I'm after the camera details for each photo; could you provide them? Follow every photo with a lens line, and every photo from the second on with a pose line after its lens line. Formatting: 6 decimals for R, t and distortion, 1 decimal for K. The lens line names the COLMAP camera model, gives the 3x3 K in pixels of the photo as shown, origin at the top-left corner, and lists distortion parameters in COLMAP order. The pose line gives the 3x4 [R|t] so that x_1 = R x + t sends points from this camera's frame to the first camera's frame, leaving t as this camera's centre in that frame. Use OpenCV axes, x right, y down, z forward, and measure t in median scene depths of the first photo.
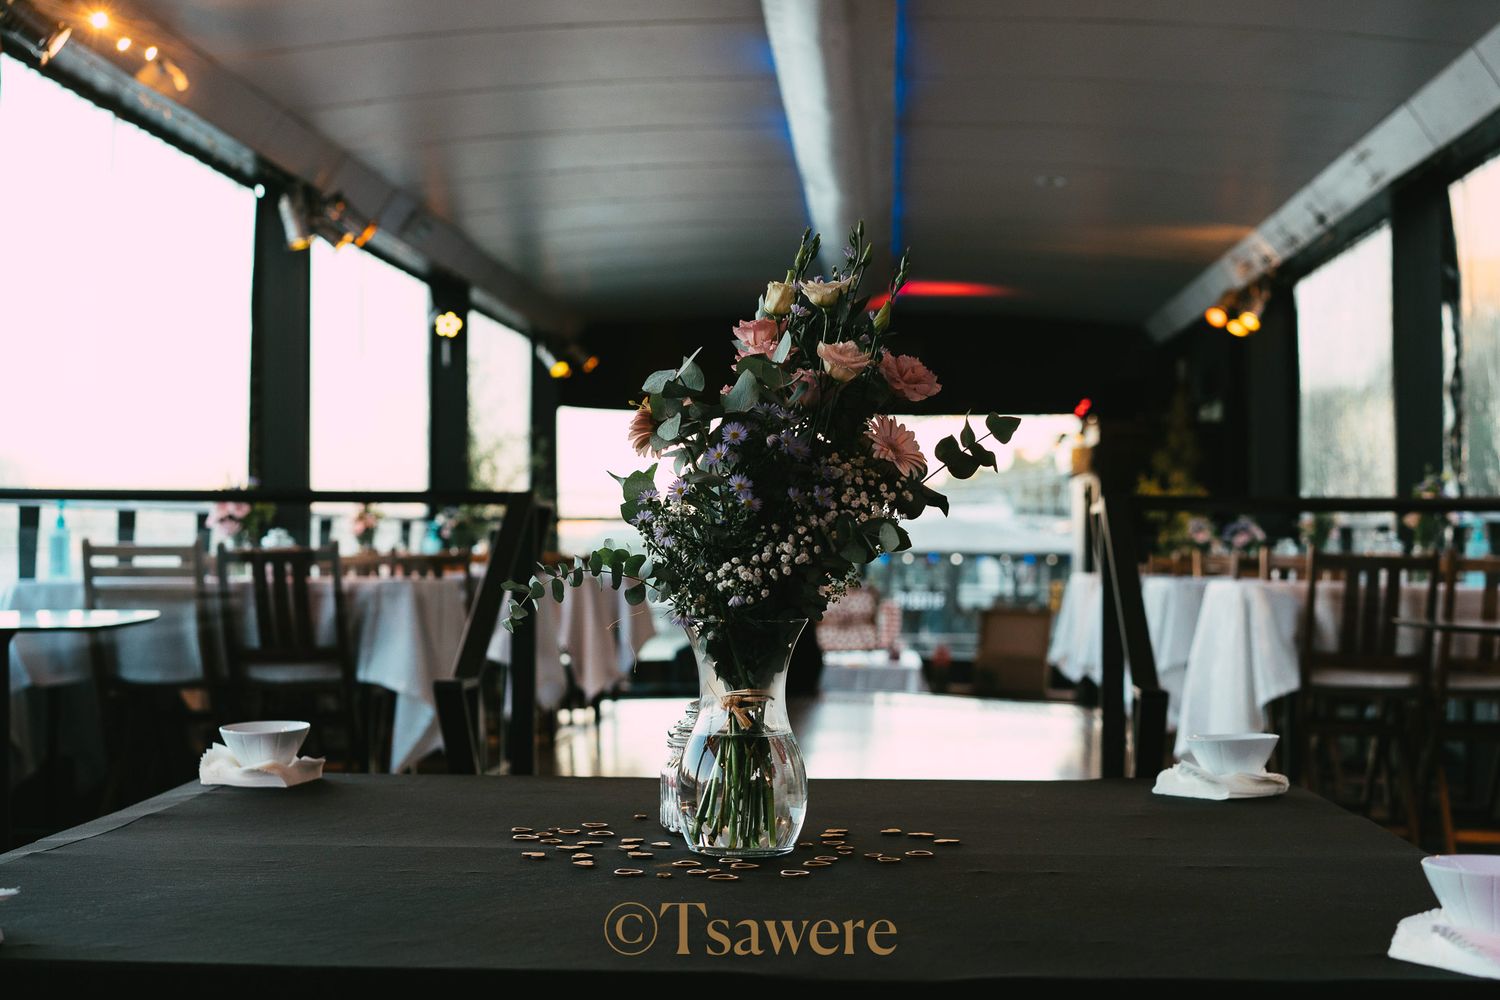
lens RADIAL K [[2276.0, 0, 750.0], [0, 2276.0, 500.0], [0, 0, 1]] dist [-0.002778, -0.055928]
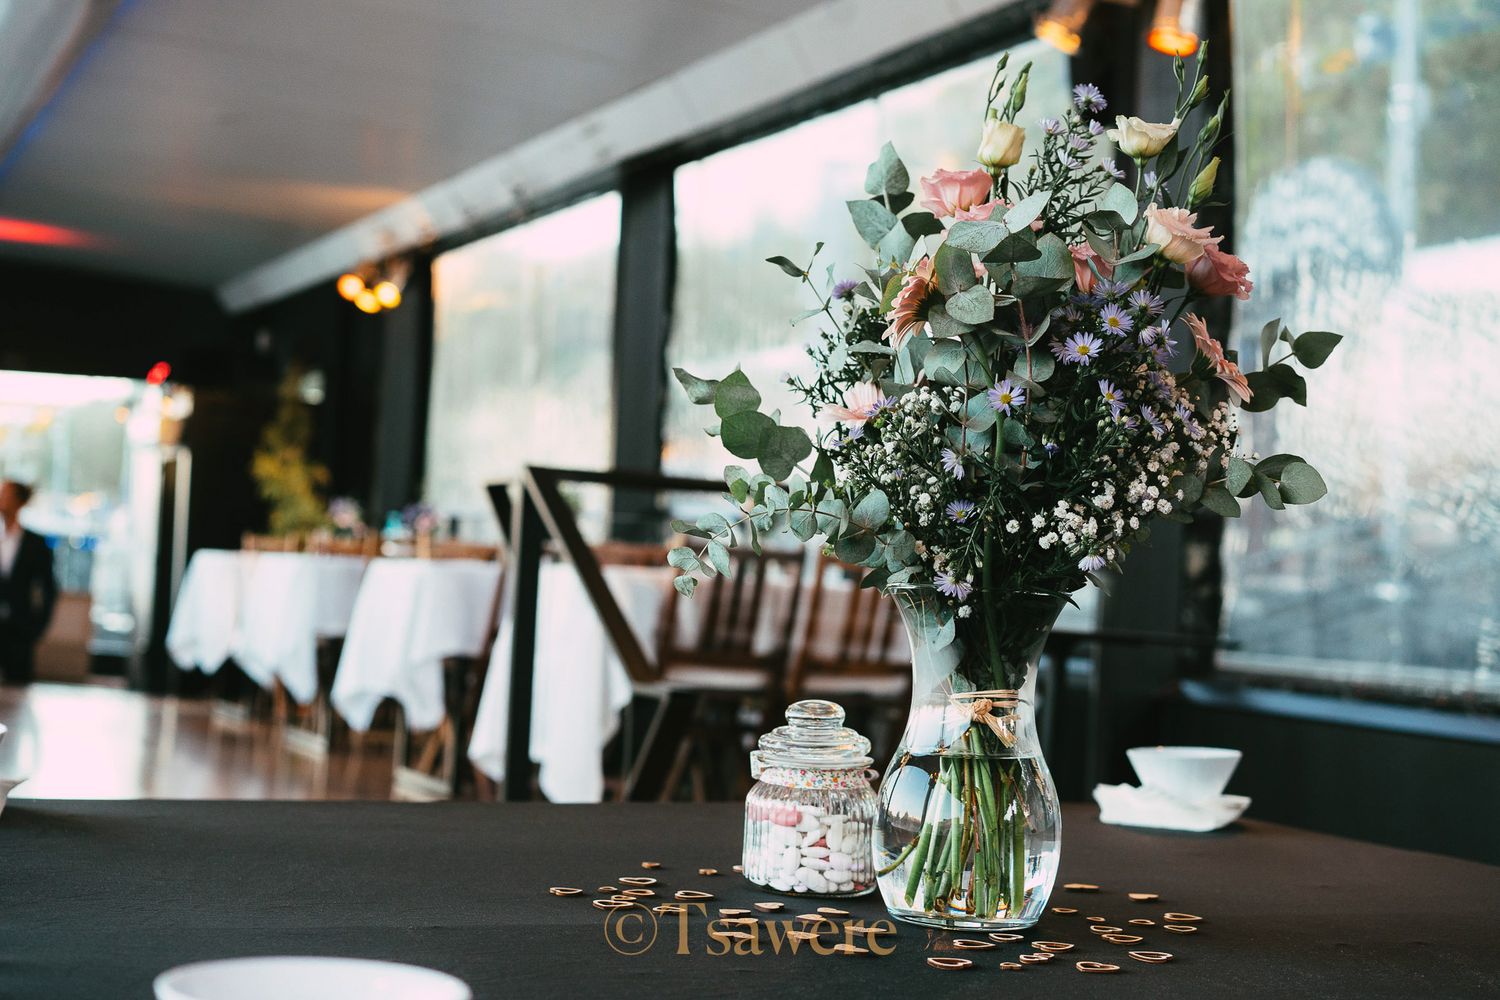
lens RADIAL K [[2276.0, 0, 750.0], [0, 2276.0, 500.0], [0, 0, 1]] dist [-0.002778, -0.055928]
pose [[0.878083, 0.051702, 0.475707, -0.102199], [-0.053177, 0.998531, -0.010368, 0.009135], [-0.475545, -0.016192, 0.879543, 0.106462]]
